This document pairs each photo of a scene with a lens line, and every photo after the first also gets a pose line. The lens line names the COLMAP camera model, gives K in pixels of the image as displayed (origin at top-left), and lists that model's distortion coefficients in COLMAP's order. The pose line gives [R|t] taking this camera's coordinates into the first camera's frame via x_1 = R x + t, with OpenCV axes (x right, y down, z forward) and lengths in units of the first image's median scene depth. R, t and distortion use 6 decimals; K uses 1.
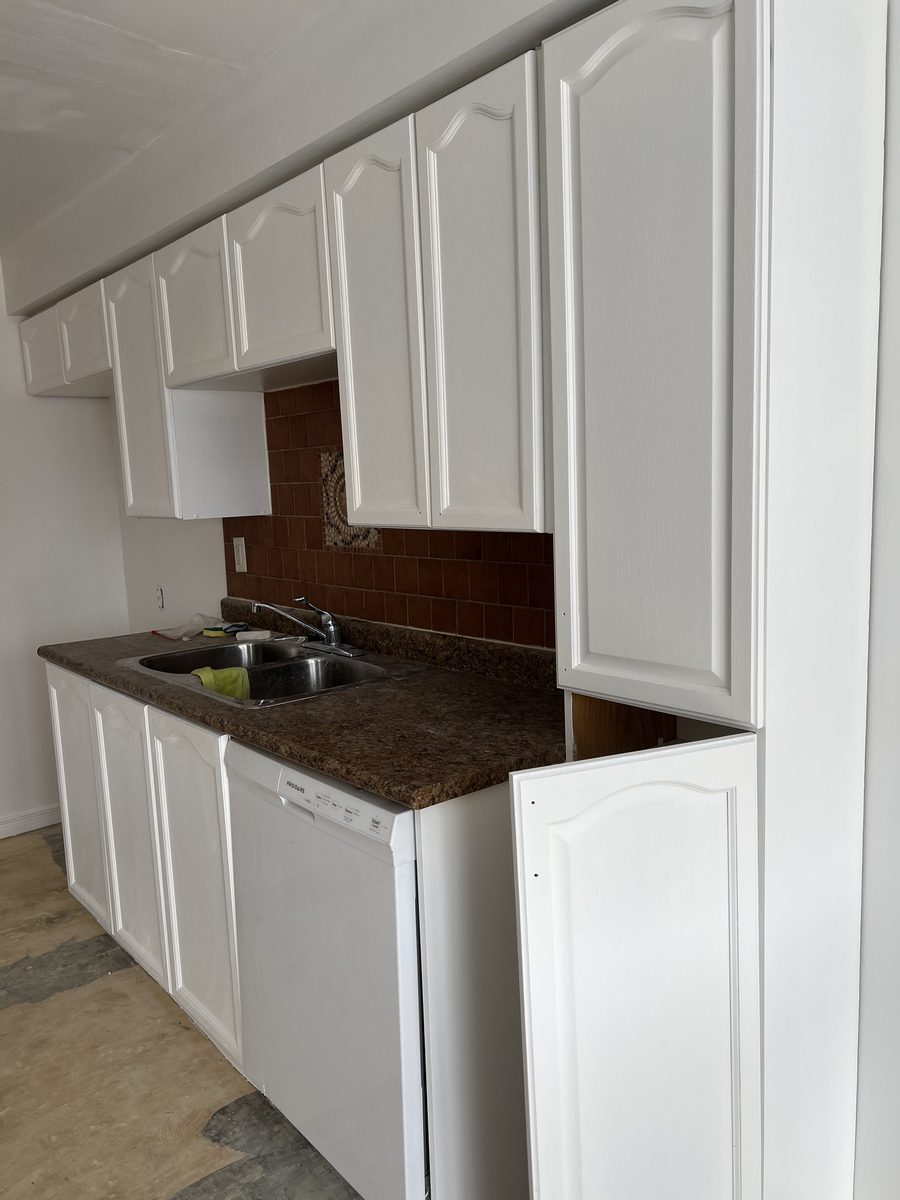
lens RADIAL K [[899.1, 0, 449.7], [0, 899.1, 596.5], [0, 0, 1]] dist [0.044625, -0.013713]
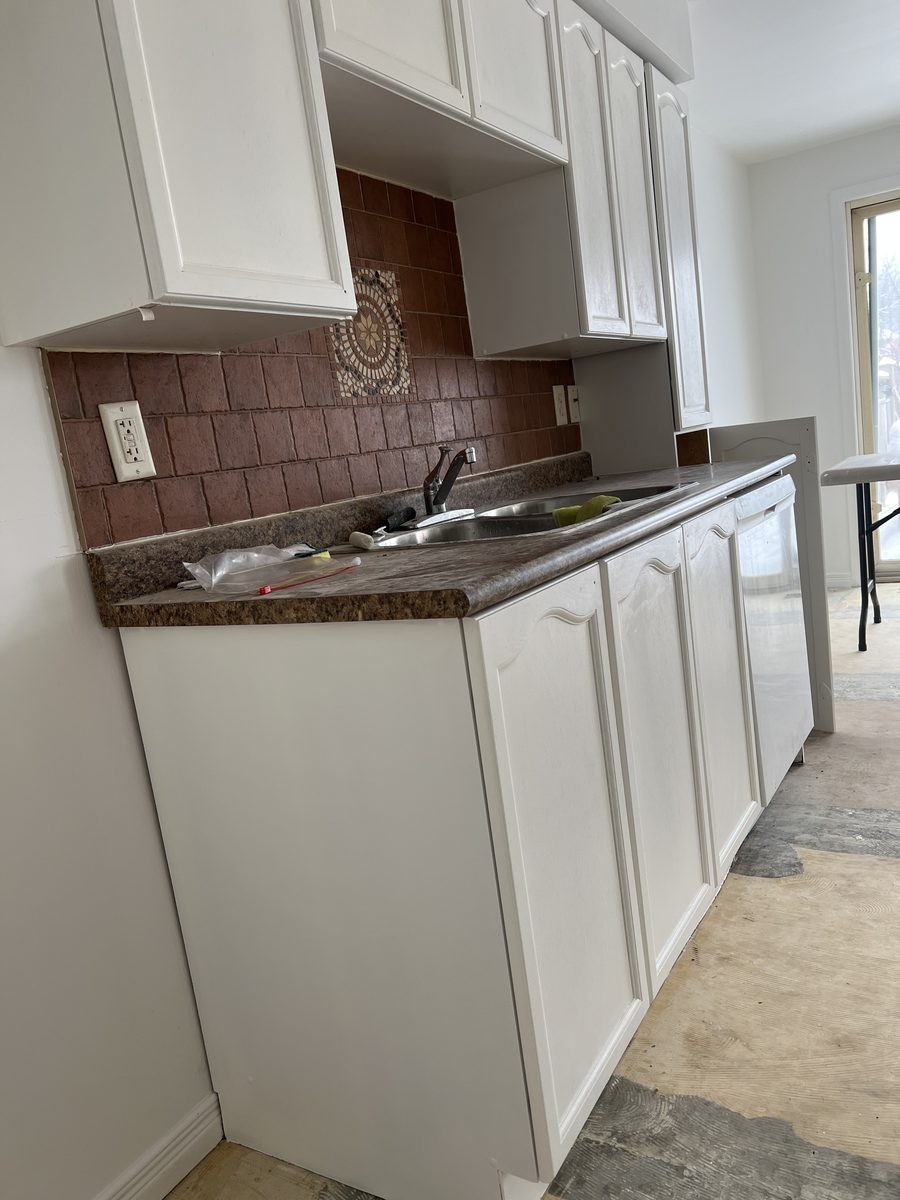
lens RADIAL K [[899.1, 0, 442.5], [0, 899.1, 604.9], [0, 0, 1]] dist [0.044625, -0.013713]
pose [[-0.303380, -0.080357, 0.949475, -0.902537], [0.273618, 0.947126, 0.167586, -0.000784], [-0.912740, 0.310635, -0.265352, 1.257681]]
